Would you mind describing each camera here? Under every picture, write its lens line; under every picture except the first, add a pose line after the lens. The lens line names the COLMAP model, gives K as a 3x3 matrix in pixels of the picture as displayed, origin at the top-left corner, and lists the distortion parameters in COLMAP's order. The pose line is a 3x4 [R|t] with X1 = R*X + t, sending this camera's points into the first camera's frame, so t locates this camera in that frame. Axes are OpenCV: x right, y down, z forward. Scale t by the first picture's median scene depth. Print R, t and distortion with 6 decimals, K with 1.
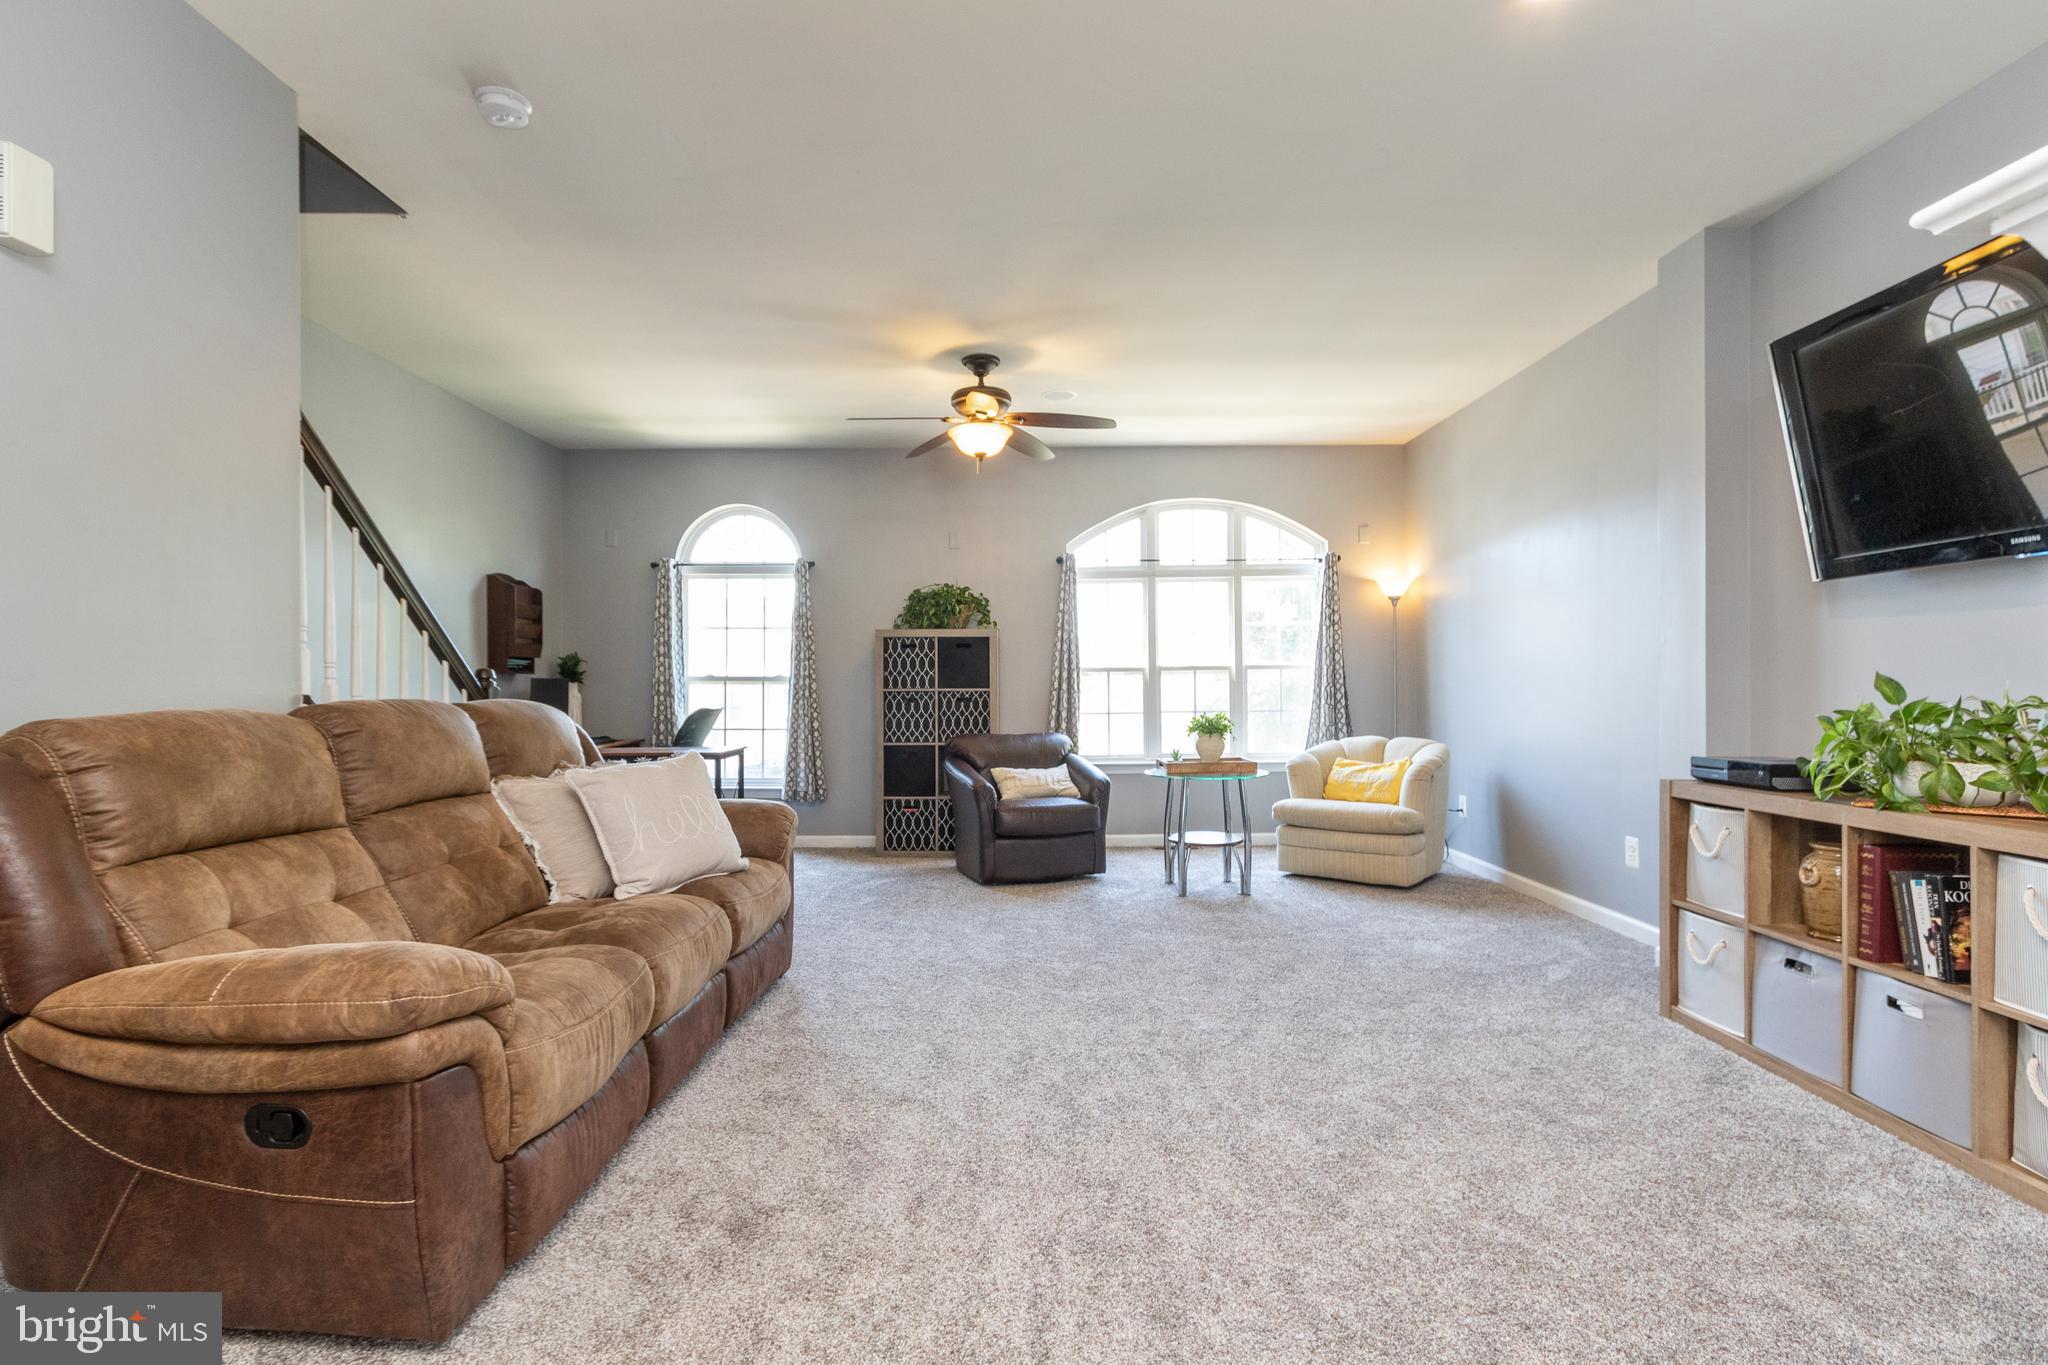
lens RADIAL K [[947.1, 0, 1016.3], [0, 947.1, 686.3], [0, 0, 1]] dist [0.004059, -0.001216]
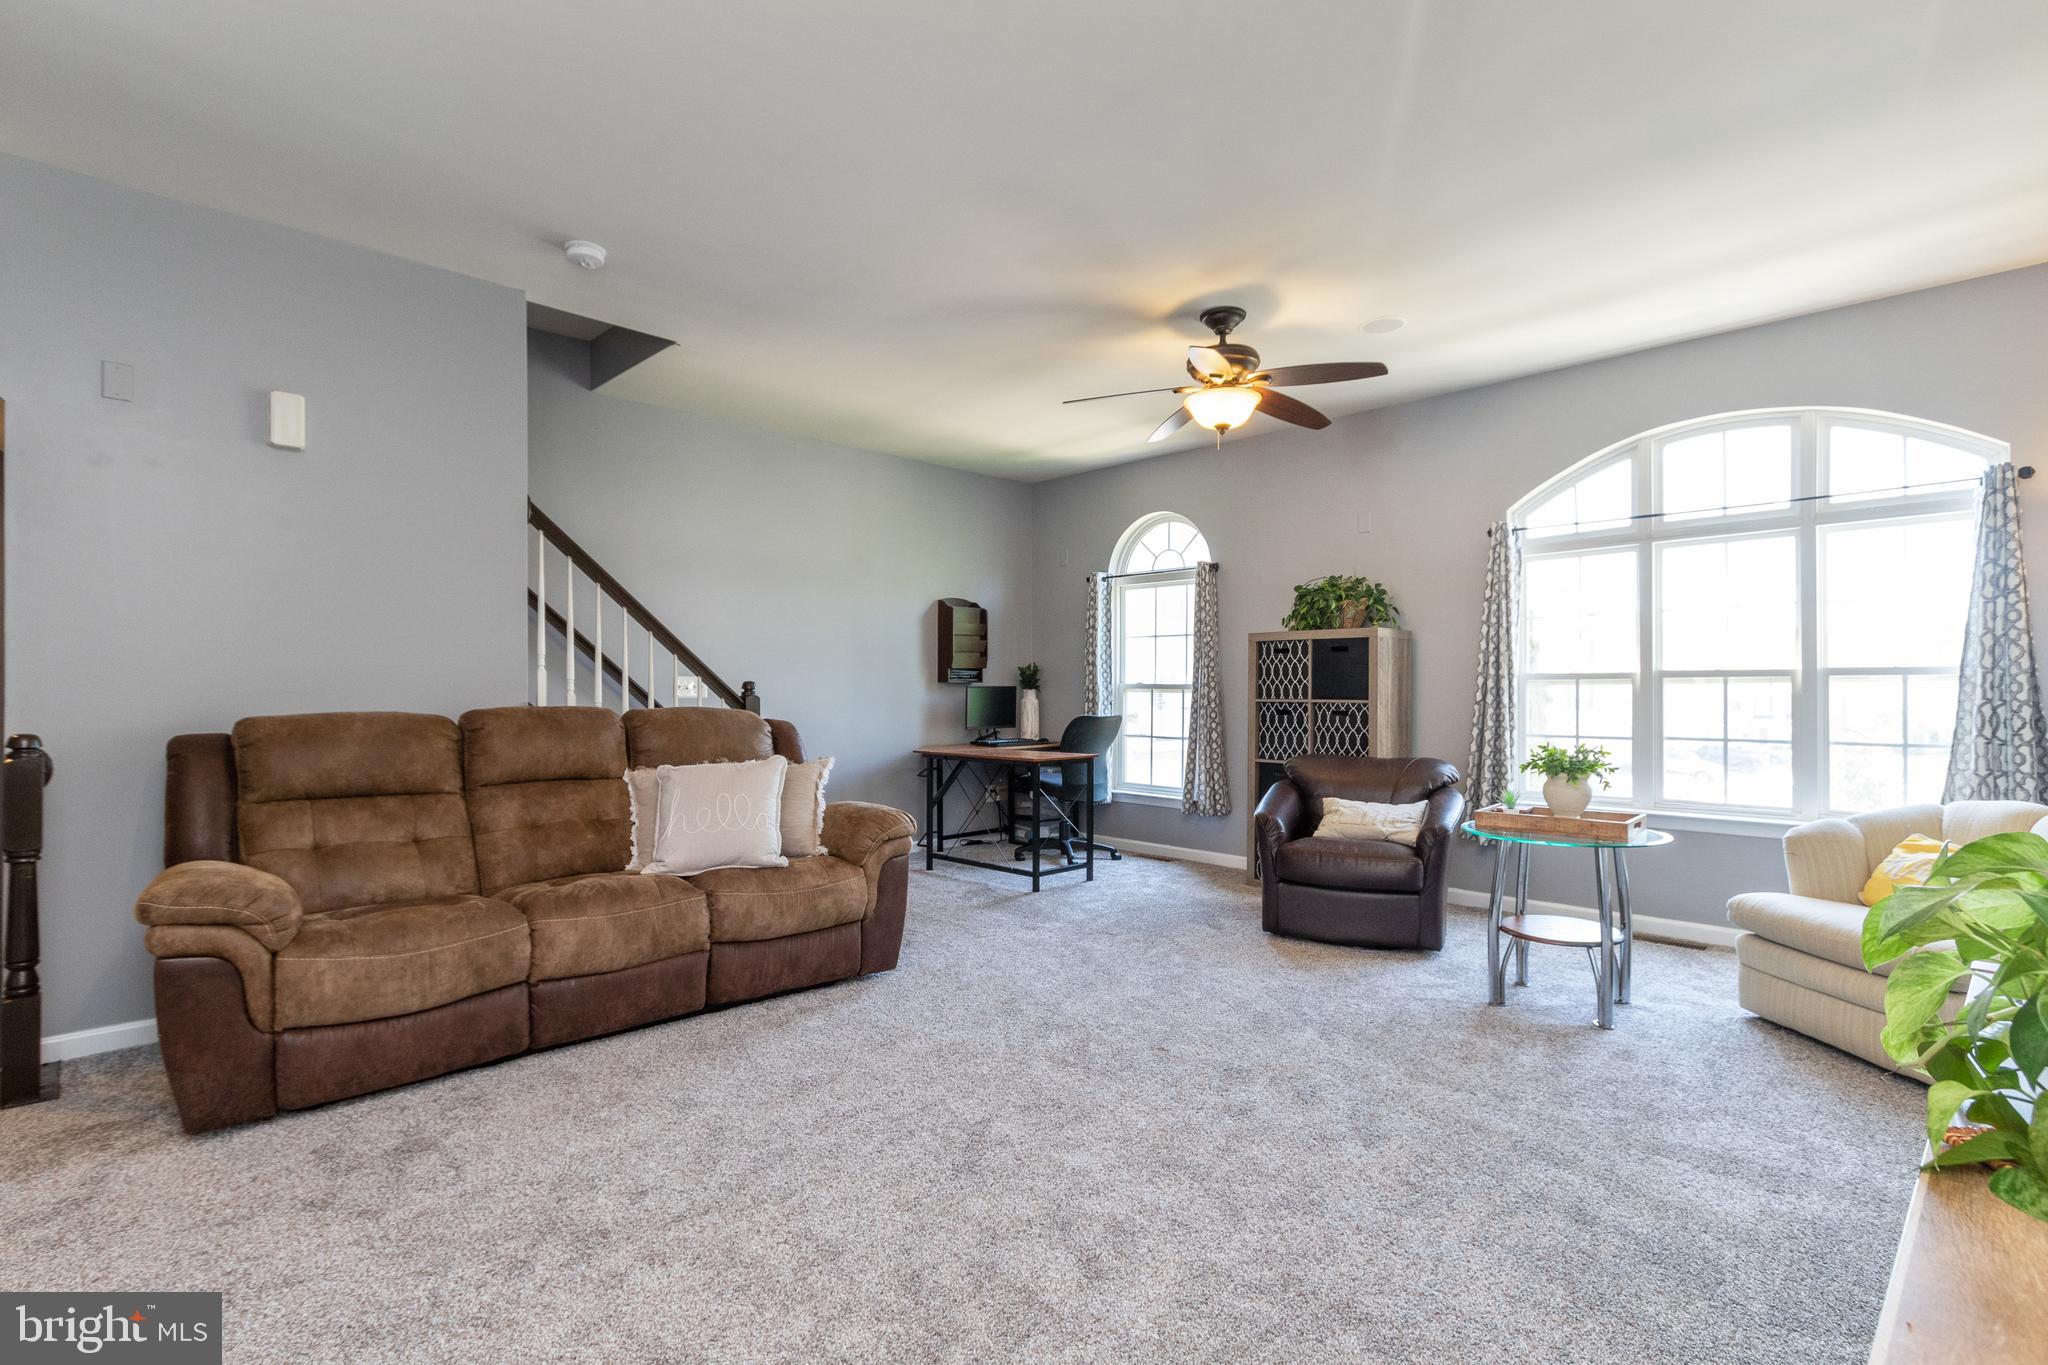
lens RADIAL K [[947.1, 0, 1039.6], [0, 947.1, 689.9], [0, 0, 1]] dist [0.004059, -0.001216]
pose [[0.702770, 0.007462, -0.711378, 0.353252], [-0.005804, 0.999972, 0.004756, -0.008985], [0.711394, 0.000787, 0.702793, 0.222914]]
